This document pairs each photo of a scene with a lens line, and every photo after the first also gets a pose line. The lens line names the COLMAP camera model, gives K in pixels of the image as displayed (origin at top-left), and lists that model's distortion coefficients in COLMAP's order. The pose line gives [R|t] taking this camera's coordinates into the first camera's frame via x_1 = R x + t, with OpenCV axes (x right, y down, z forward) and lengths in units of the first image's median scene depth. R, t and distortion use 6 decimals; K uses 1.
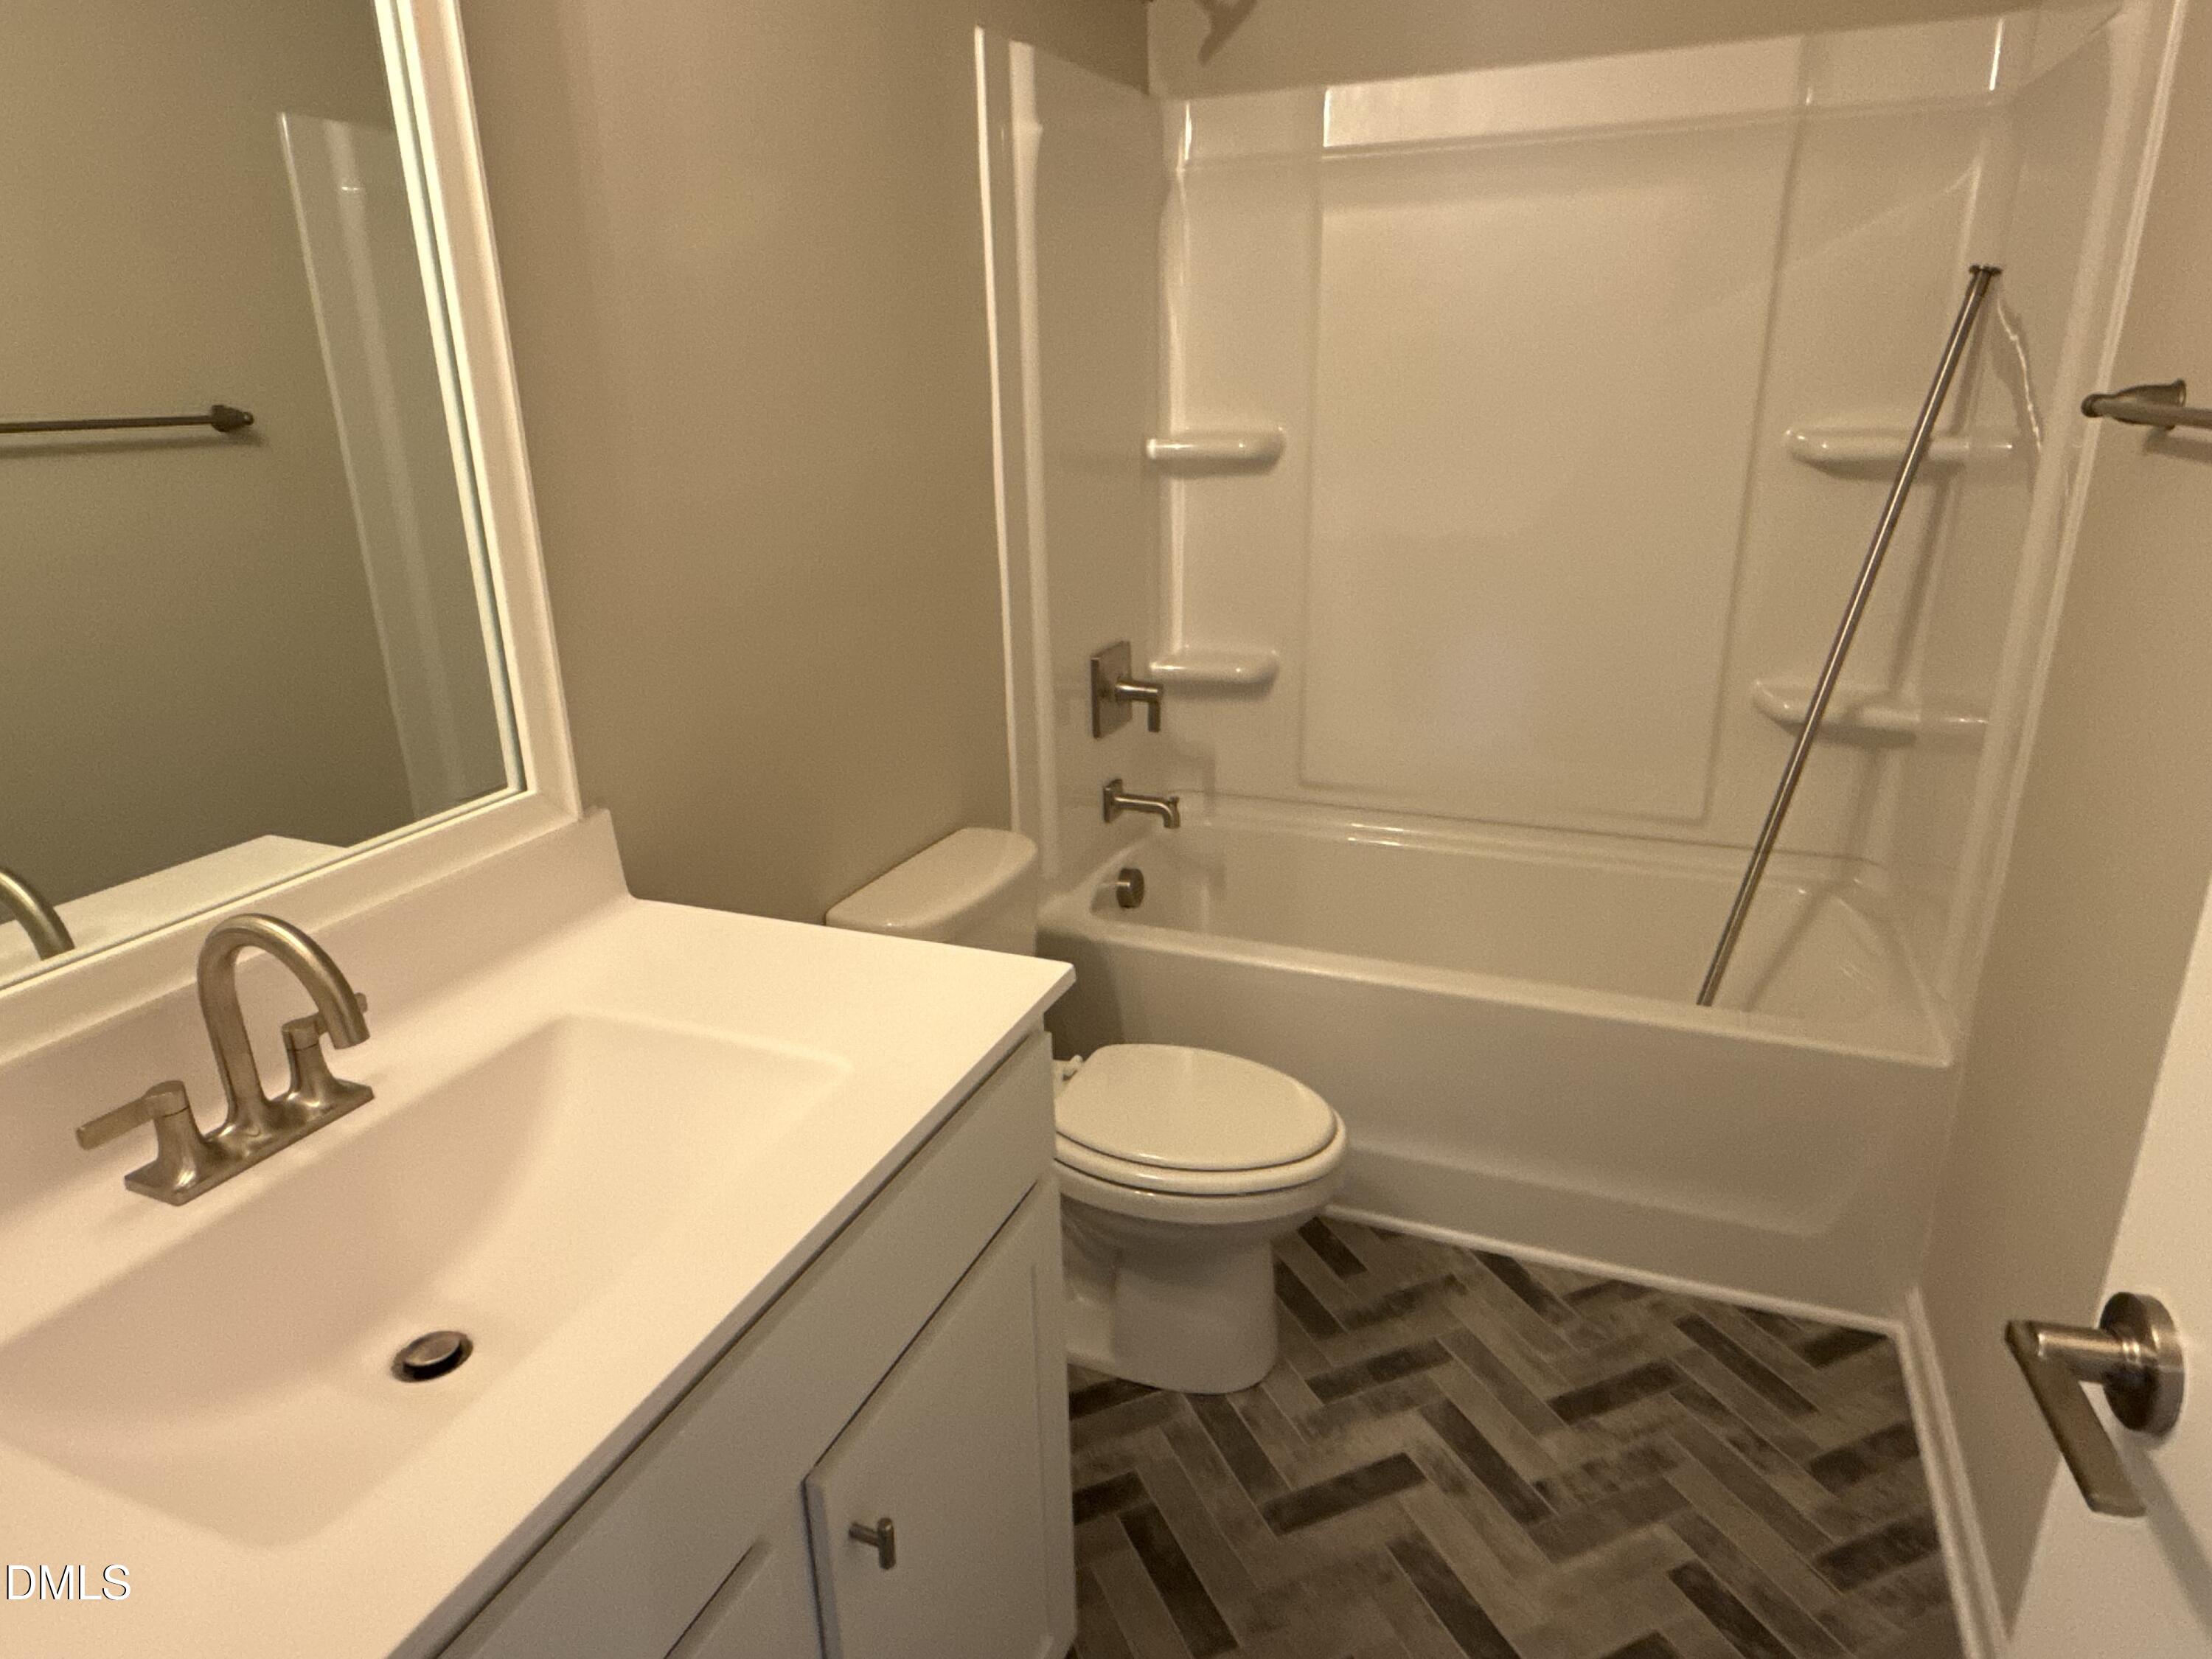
lens RADIAL K [[1335.7, 0, 1106.0], [0, 1335.7, 829.5], [0, 0, 1]] dist [0.001456, -0.001791]
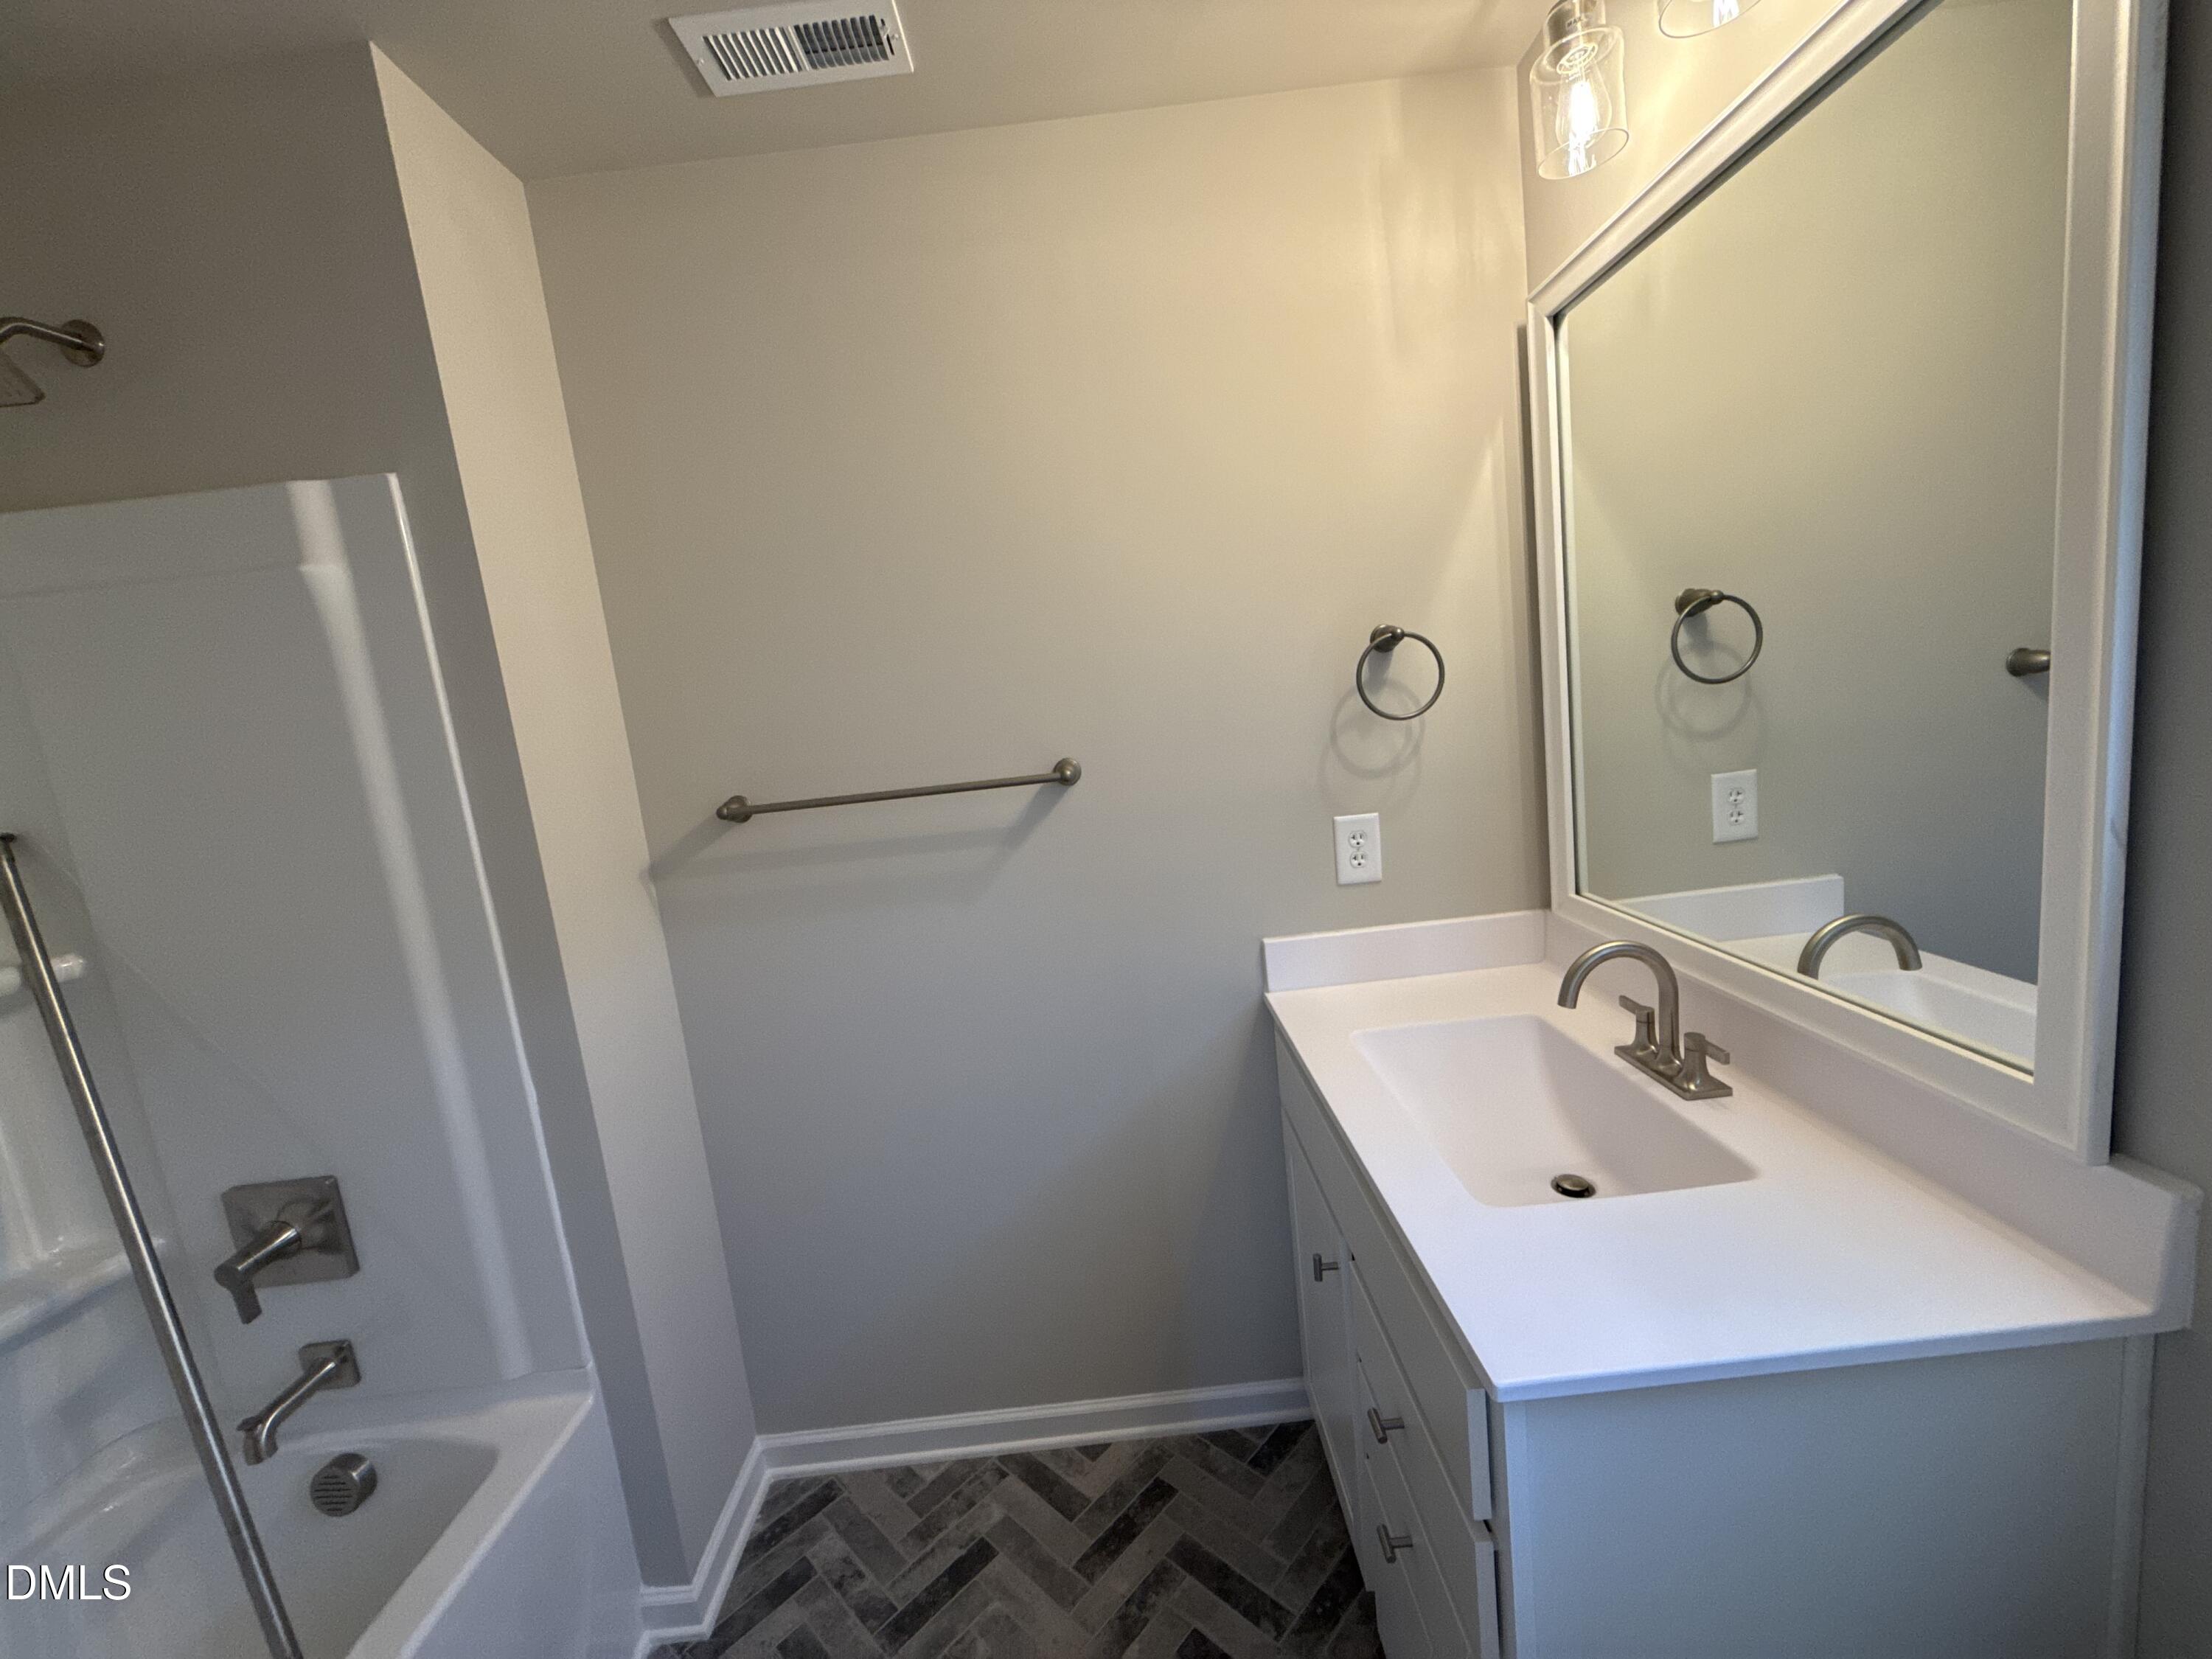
lens RADIAL K [[881.2, 0, 1106.0], [0, 881.2, 829.5], [0, 0, 1]] dist [-0.000487, -0.000040]
pose [[-0.910949, 0.171092, -0.375365, 0.434449], [-0.006691, 0.903688, 0.428139, -0.542558], [0.412464, 0.392525, -0.822069, 1.462659]]
